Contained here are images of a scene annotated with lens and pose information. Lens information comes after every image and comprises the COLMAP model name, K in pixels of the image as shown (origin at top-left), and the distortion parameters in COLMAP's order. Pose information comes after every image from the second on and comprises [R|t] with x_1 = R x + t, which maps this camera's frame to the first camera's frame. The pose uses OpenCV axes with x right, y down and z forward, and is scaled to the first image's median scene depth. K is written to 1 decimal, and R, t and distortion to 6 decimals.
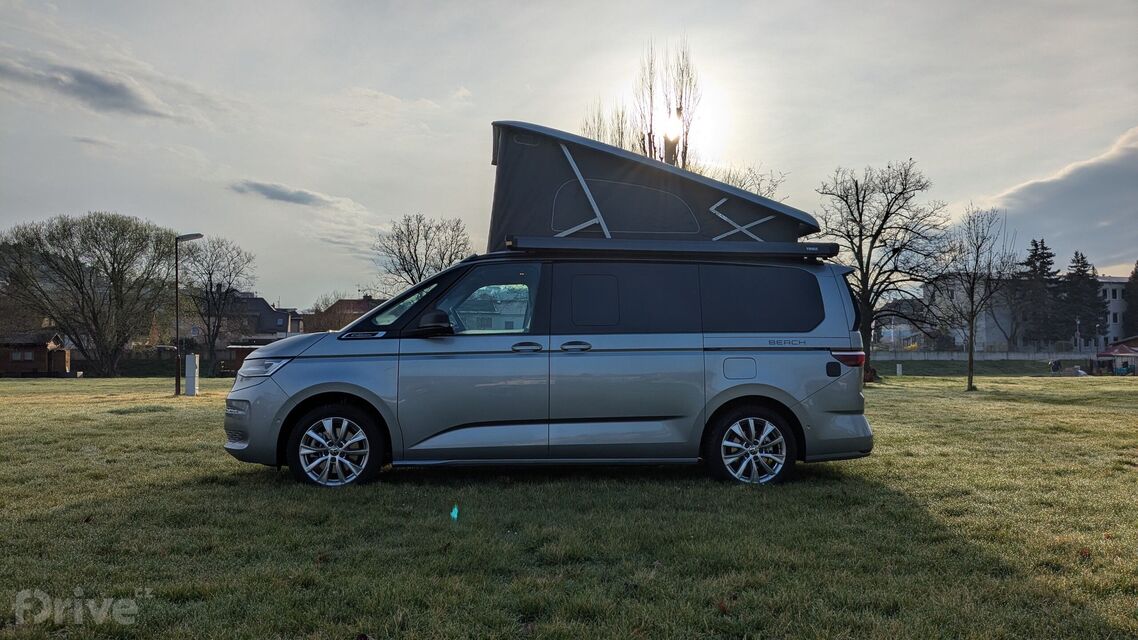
lens RADIAL K [[926.3, 0, 560.3], [0, 926.3, 310.1], [0, 0, 1]] dist [0.022533, -0.002110]
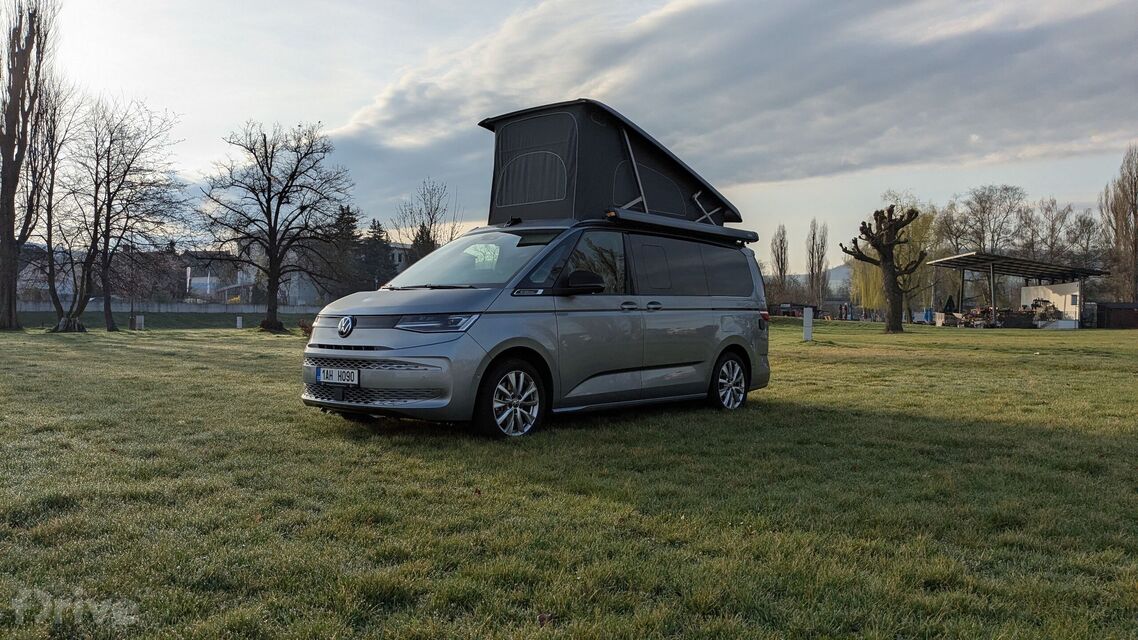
lens RADIAL K [[926.3, 0, 576.0], [0, 926.3, 331.4], [0, 0, 1]] dist [0.022533, -0.002110]
pose [[0.709336, -0.004651, 0.704855, -0.852718], [-0.047453, 0.997395, 0.054336, 0.011733], [-0.703272, -0.071990, 0.707267, 0.210956]]
